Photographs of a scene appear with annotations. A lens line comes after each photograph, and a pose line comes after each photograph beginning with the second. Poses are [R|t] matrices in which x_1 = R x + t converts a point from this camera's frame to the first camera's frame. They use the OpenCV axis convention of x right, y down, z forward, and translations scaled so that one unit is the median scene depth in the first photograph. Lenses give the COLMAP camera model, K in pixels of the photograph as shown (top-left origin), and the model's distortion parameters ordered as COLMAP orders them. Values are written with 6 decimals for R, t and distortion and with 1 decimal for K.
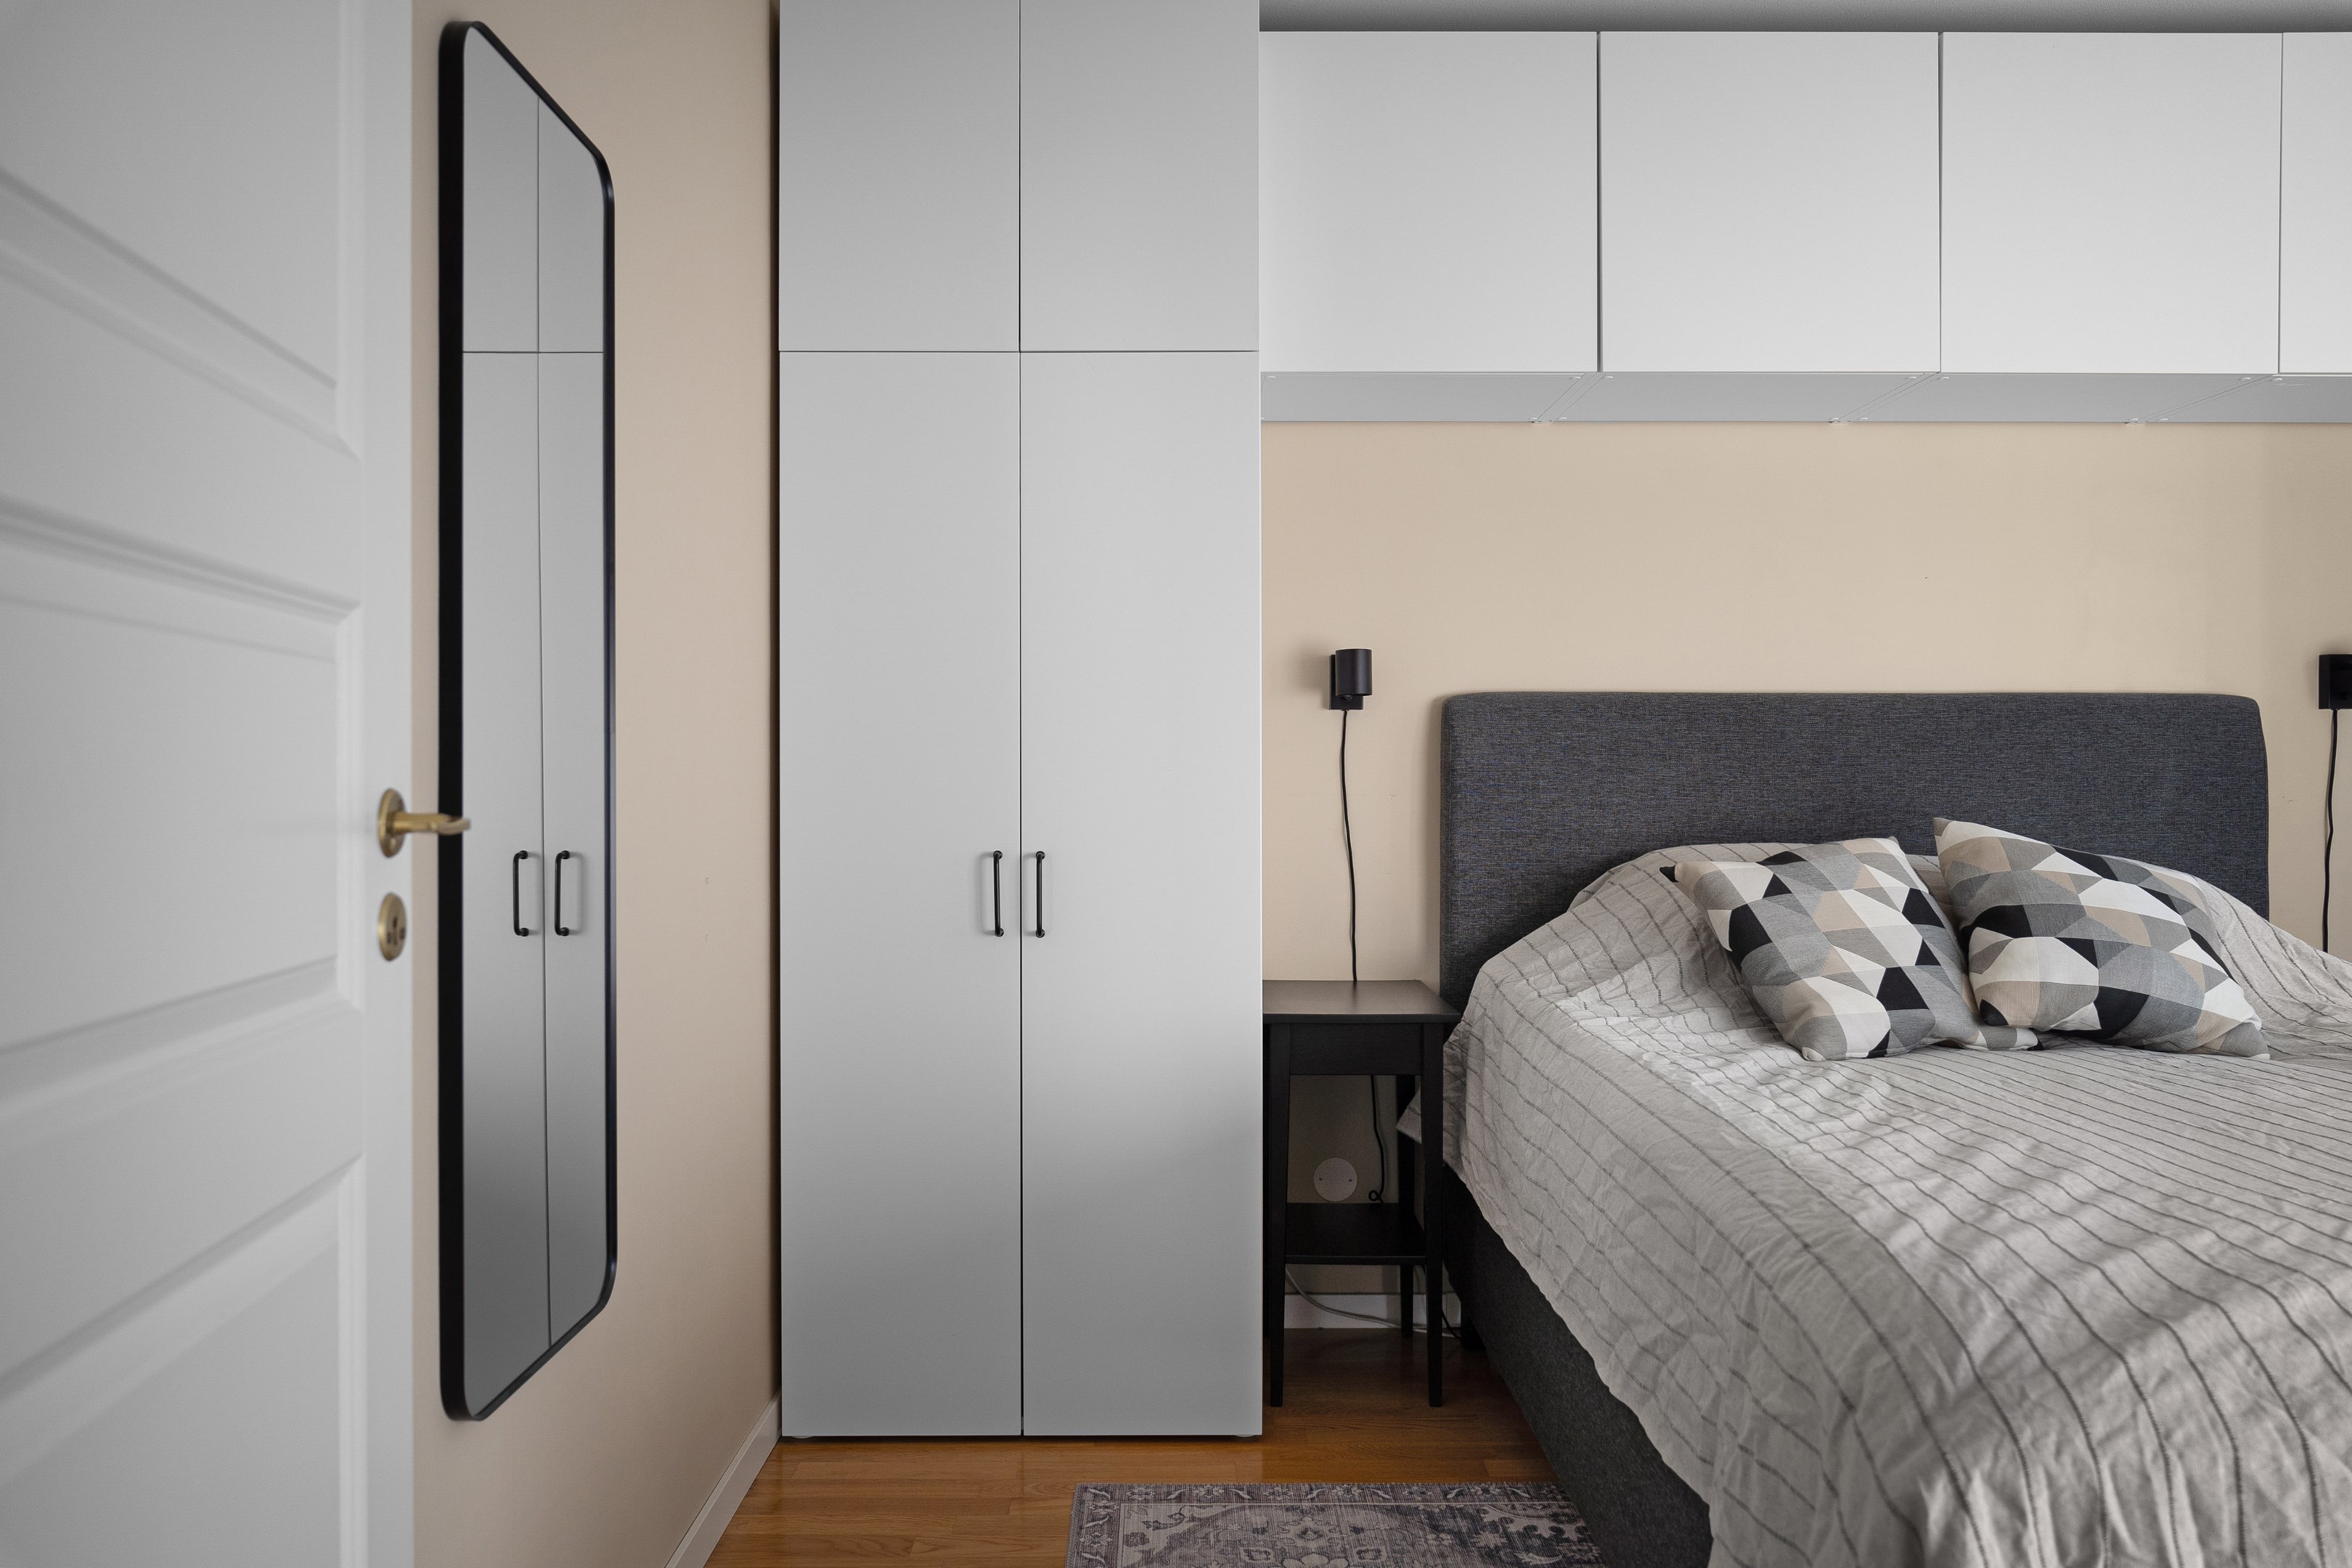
lens RADIAL K [[1617.0, 0, 1169.1], [0, 1617.0, 802.9], [0, 0, 1]] dist [-0.004340, 0.005554]
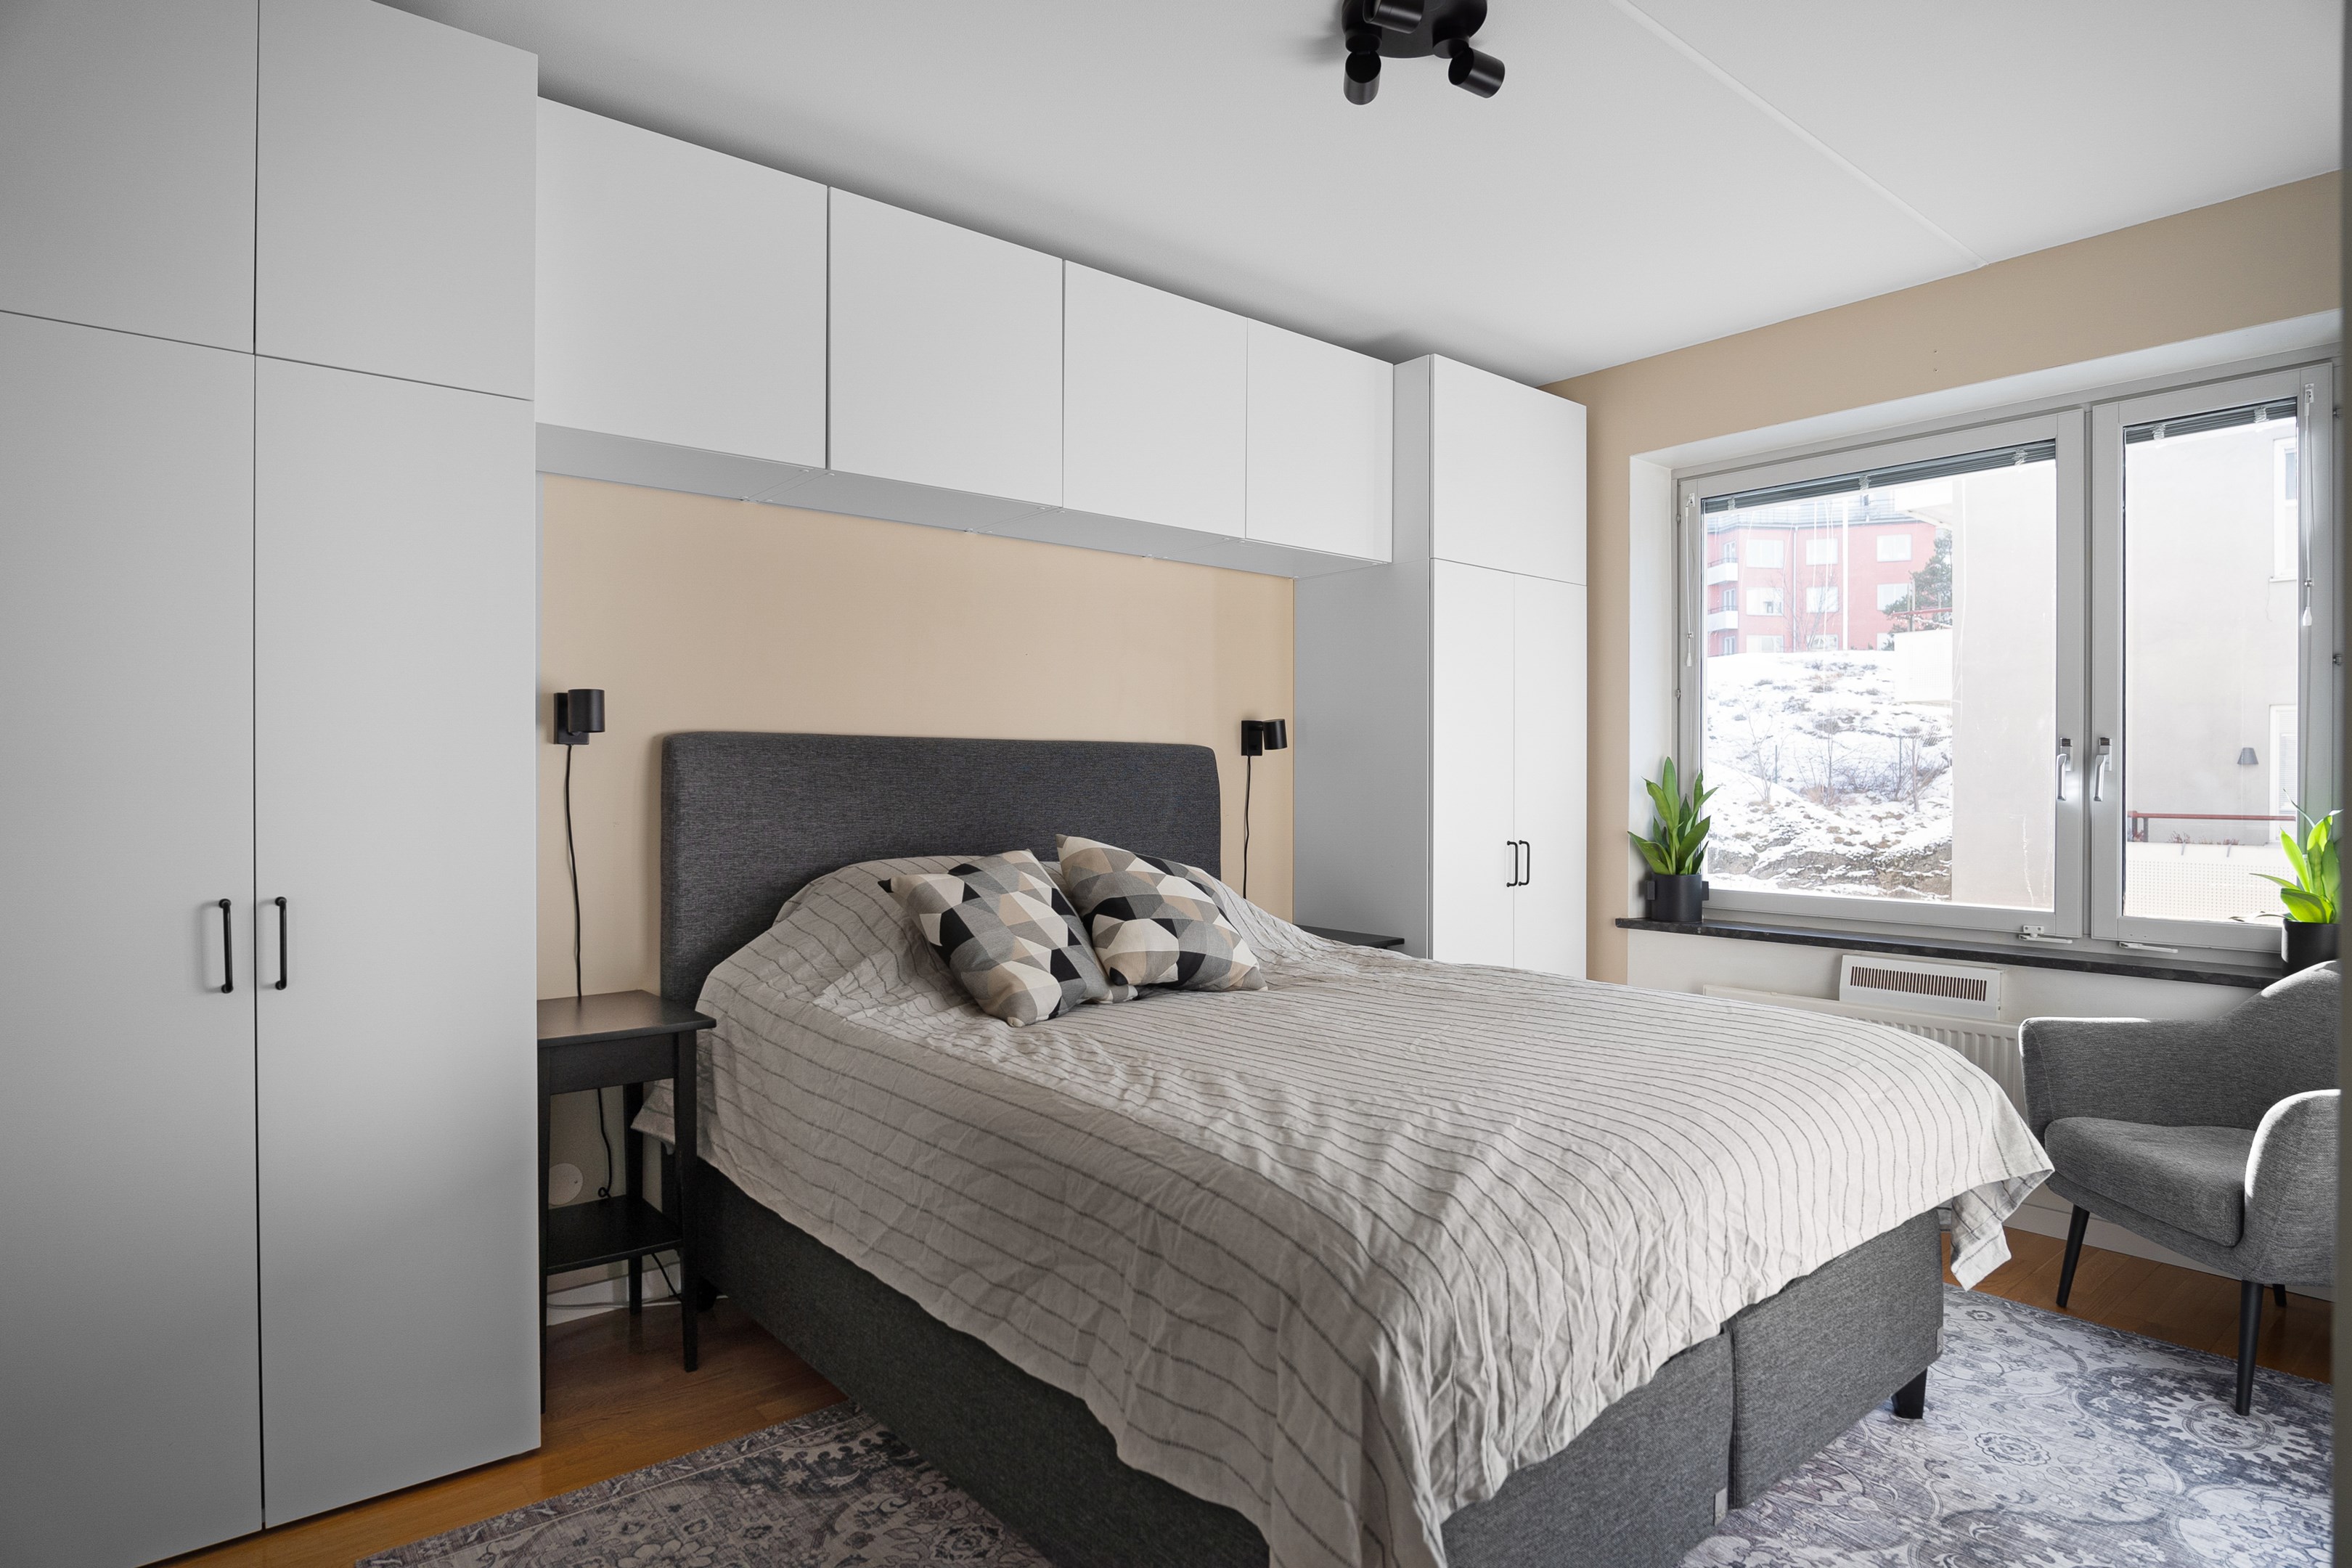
lens RADIAL K [[1300.5, 0, 1171.6], [0, 1300.5, 797.5], [0, 0, 1]] dist [-0.014165, 0.001227]
pose [[0.772613, -0.007047, 0.634838, -0.155508], [0.009369, 0.999956, -0.000302, -0.022047], [-0.634808, 0.006181, 0.772645, 0.101251]]
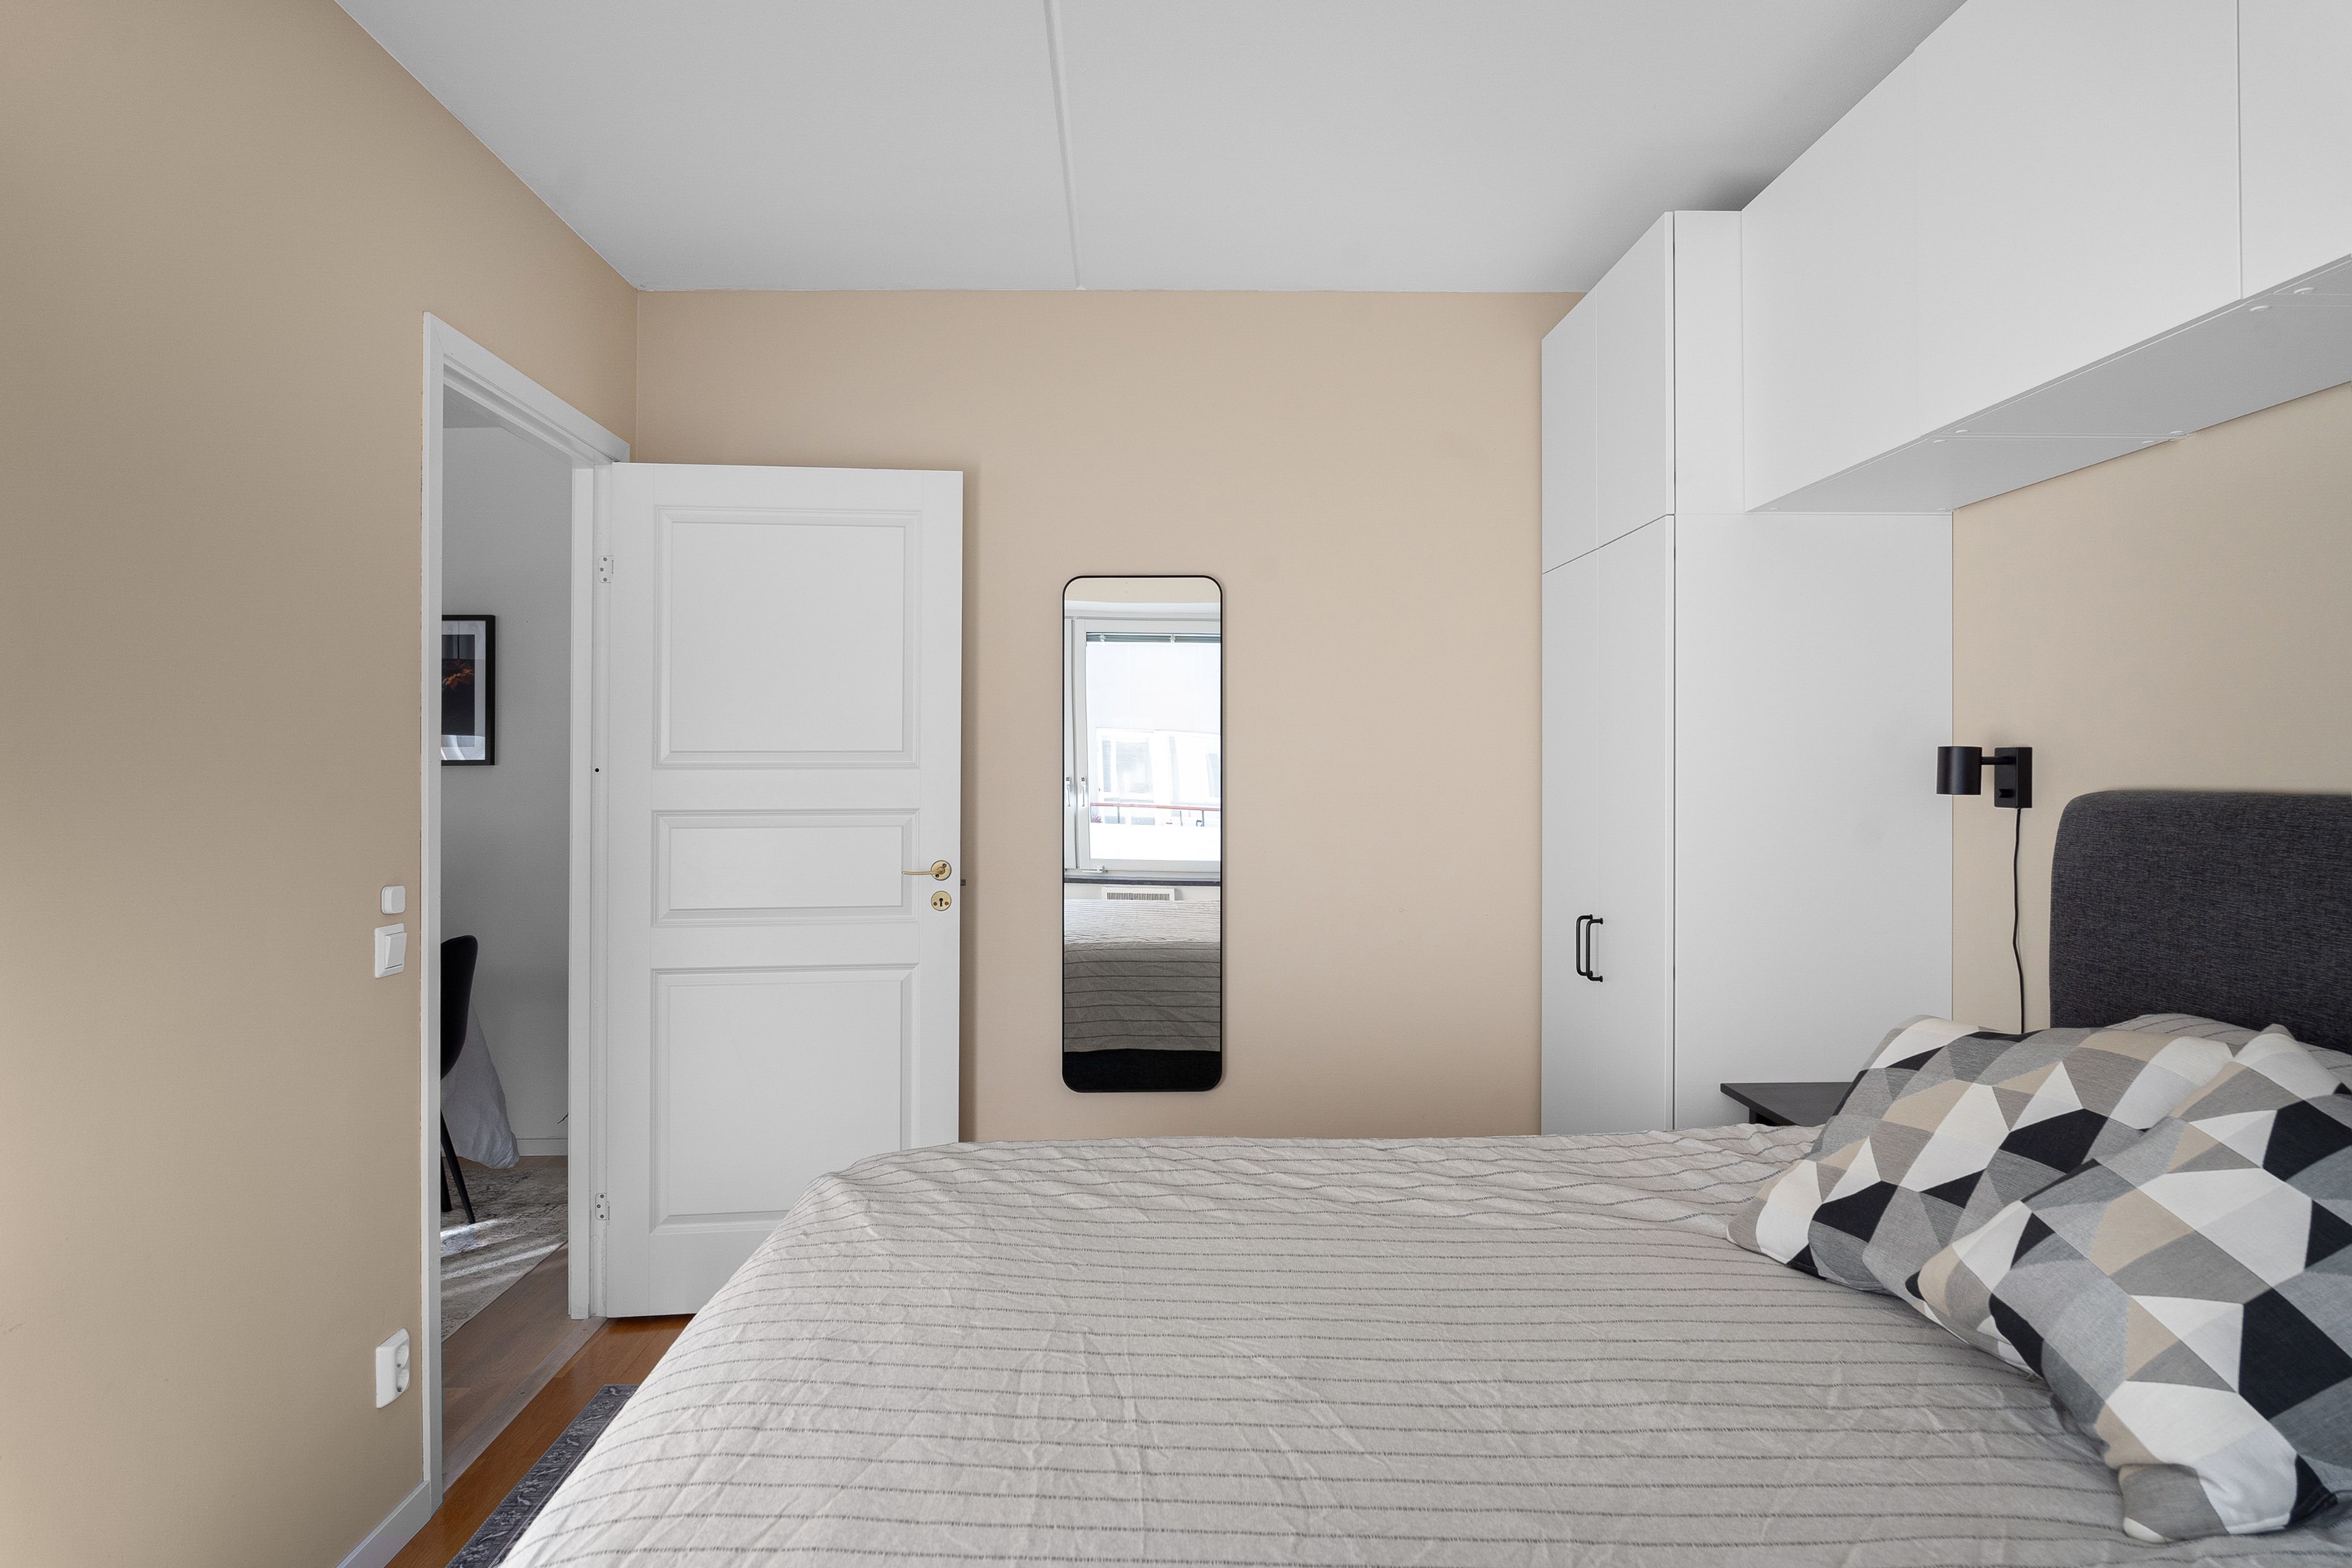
lens RADIAL K [[1300.5, 0, 1124.4], [0, 1300.5, 783.9], [0, 0, 1]] dist [-0.014165, 0.001227]
pose [[0.018644, 0.003652, -0.999820, 1.006473], [-0.012265, 0.999919, 0.003423, -0.081962], [0.999751, 0.012199, 0.018687, 0.592573]]
